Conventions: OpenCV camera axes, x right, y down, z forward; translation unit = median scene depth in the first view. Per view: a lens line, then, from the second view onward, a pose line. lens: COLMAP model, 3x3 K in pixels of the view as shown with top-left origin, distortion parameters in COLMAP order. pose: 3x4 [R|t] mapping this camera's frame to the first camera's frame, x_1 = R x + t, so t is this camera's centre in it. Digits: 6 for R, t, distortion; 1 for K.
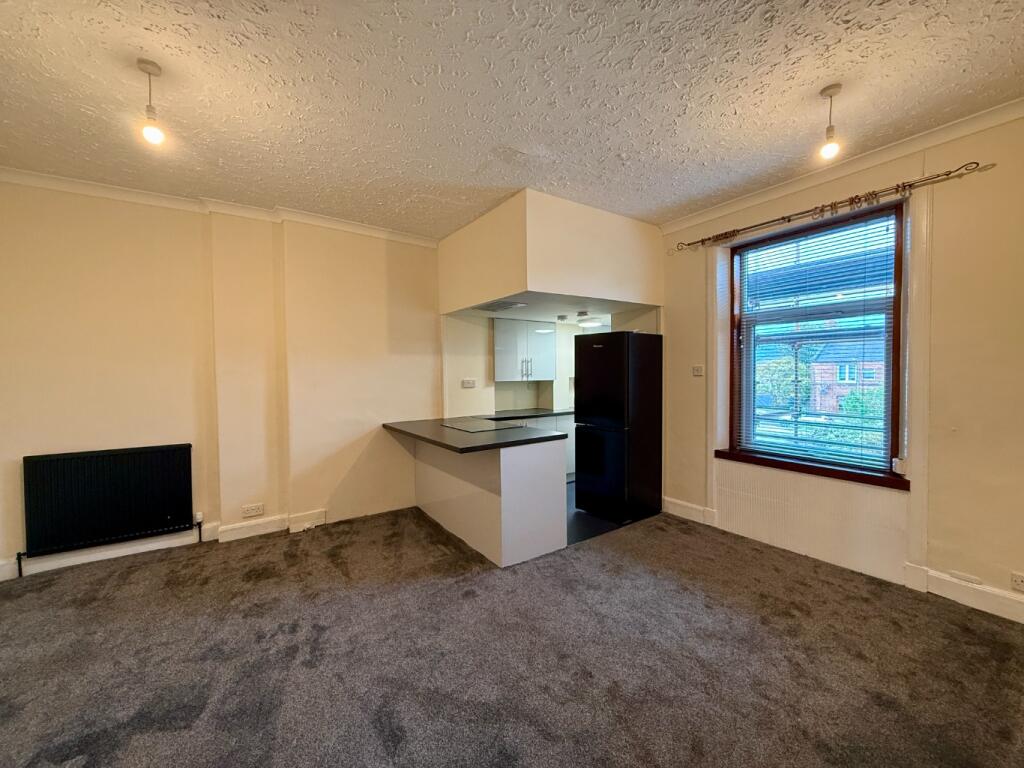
lens RADIAL K [[406.7, 0, 510.8], [0, 406.7, 388.4], [0, 0, 1]] dist [-0.001795, -0.000375]
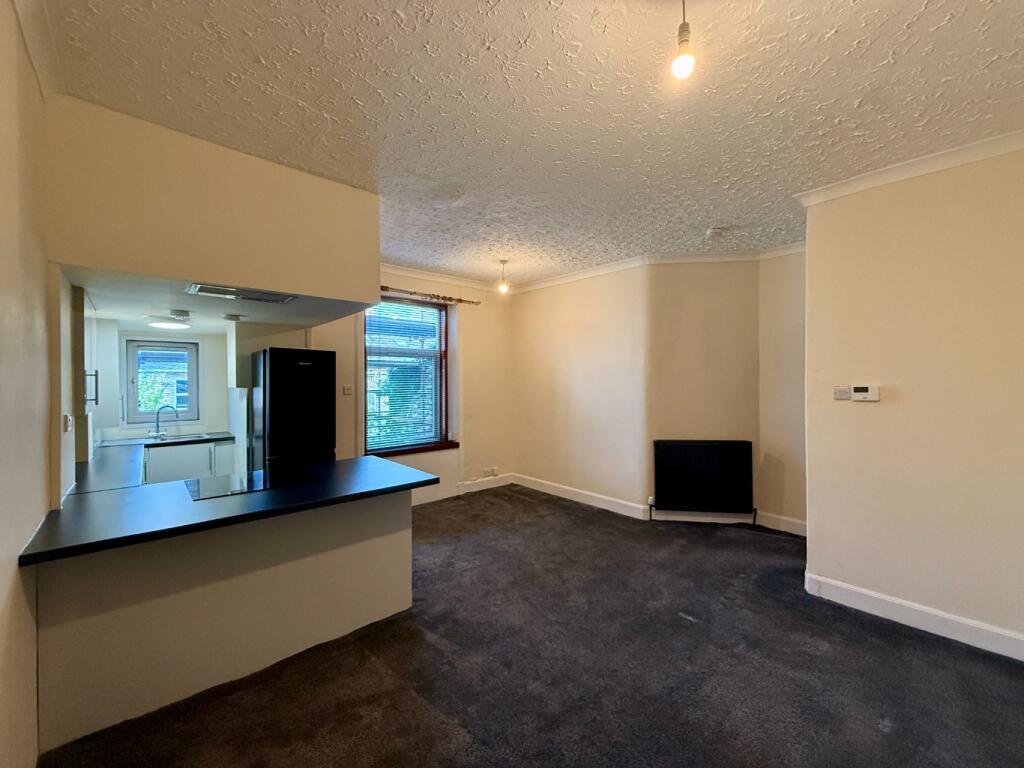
lens RADIAL K [[406.7, 0, 511.7], [0, 406.7, 382.9], [0, 0, 1]] dist [-0.001795, -0.000375]
pose [[-0.139578, 0.011800, 0.990141, -0.975245], [0.050896, 0.998693, -0.004727, -0.045619], [-0.988902, 0.049734, -0.139996, 0.891721]]
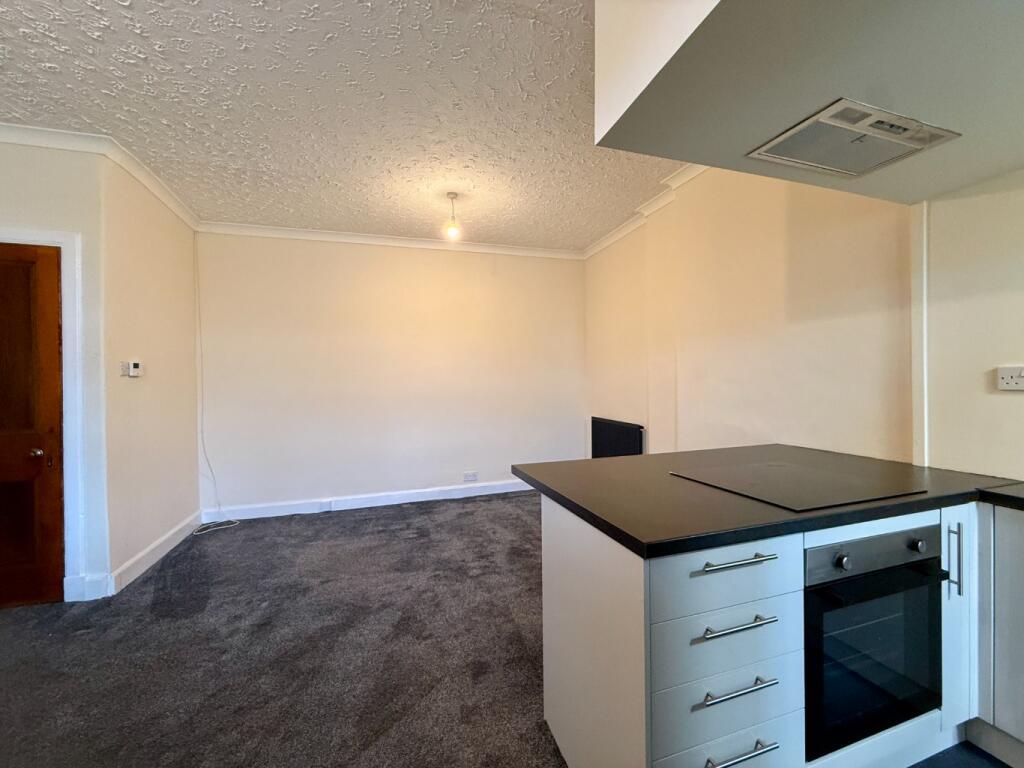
lens RADIAL K [[406.7, 0, 511.5], [0, 406.7, 385.8], [0, 0, 1]] dist [-0.001795, -0.000375]
pose [[-0.282094, 0.024150, -0.959083, 0.495800], [-0.029070, 0.999009, 0.033705, -0.007991], [0.958946, 0.037388, -0.281112, 1.108822]]
